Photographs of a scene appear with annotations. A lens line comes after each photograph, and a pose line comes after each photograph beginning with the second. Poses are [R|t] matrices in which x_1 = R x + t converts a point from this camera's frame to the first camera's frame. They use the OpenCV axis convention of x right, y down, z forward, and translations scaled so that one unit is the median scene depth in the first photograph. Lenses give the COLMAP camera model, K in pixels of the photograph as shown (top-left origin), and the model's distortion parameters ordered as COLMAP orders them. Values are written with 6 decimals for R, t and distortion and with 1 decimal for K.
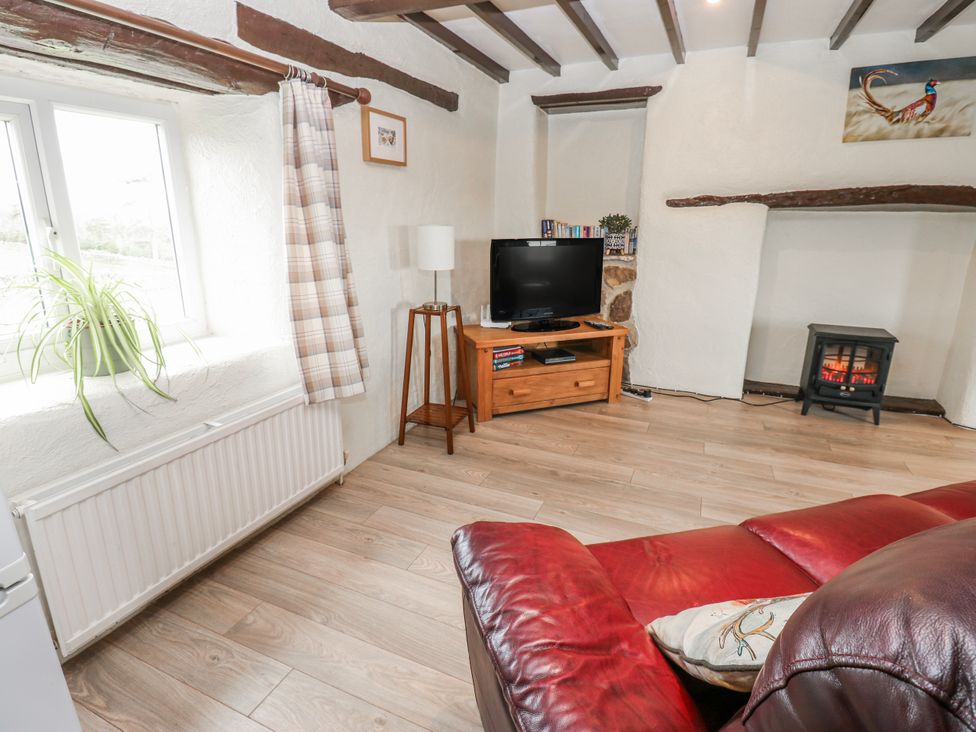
lens RADIAL K [[508.9, 0, 485.9], [0, 508.9, 351.0], [0, 0, 1]] dist [0.004096, -0.013529]
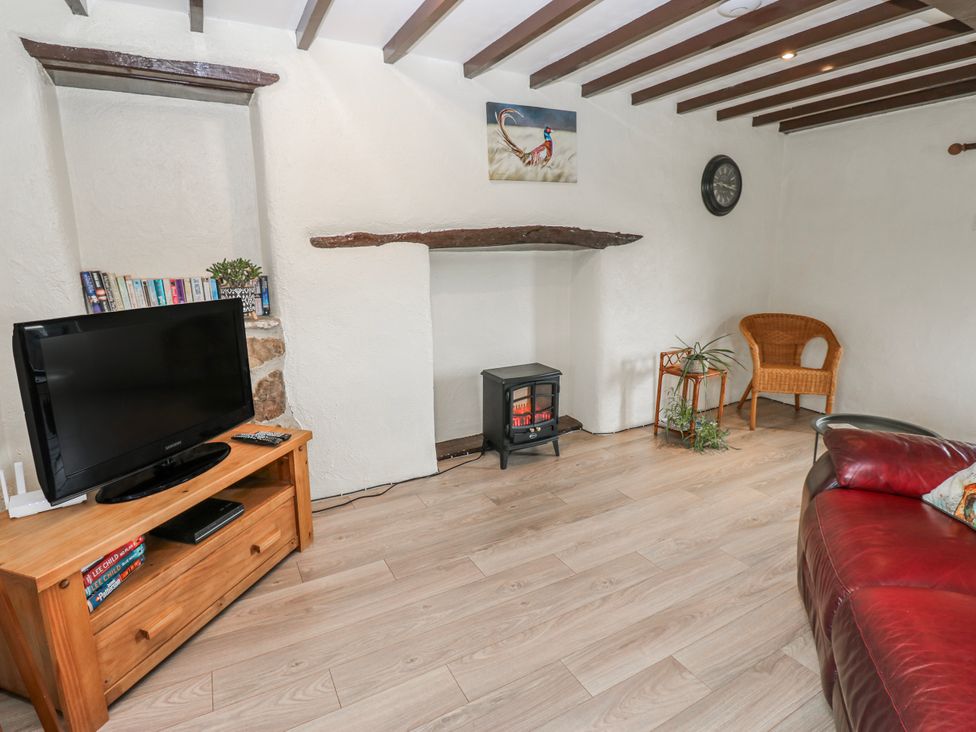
lens RADIAL K [[508.9, 0, 488.4], [0, 508.9, 350.1], [0, 0, 1]] dist [0.004096, -0.013529]
pose [[0.607870, -0.159049, 0.777944, -0.079906], [0.217676, 0.975579, 0.029367, -0.124069], [-0.763617, 0.151488, 0.627647, 0.434177]]
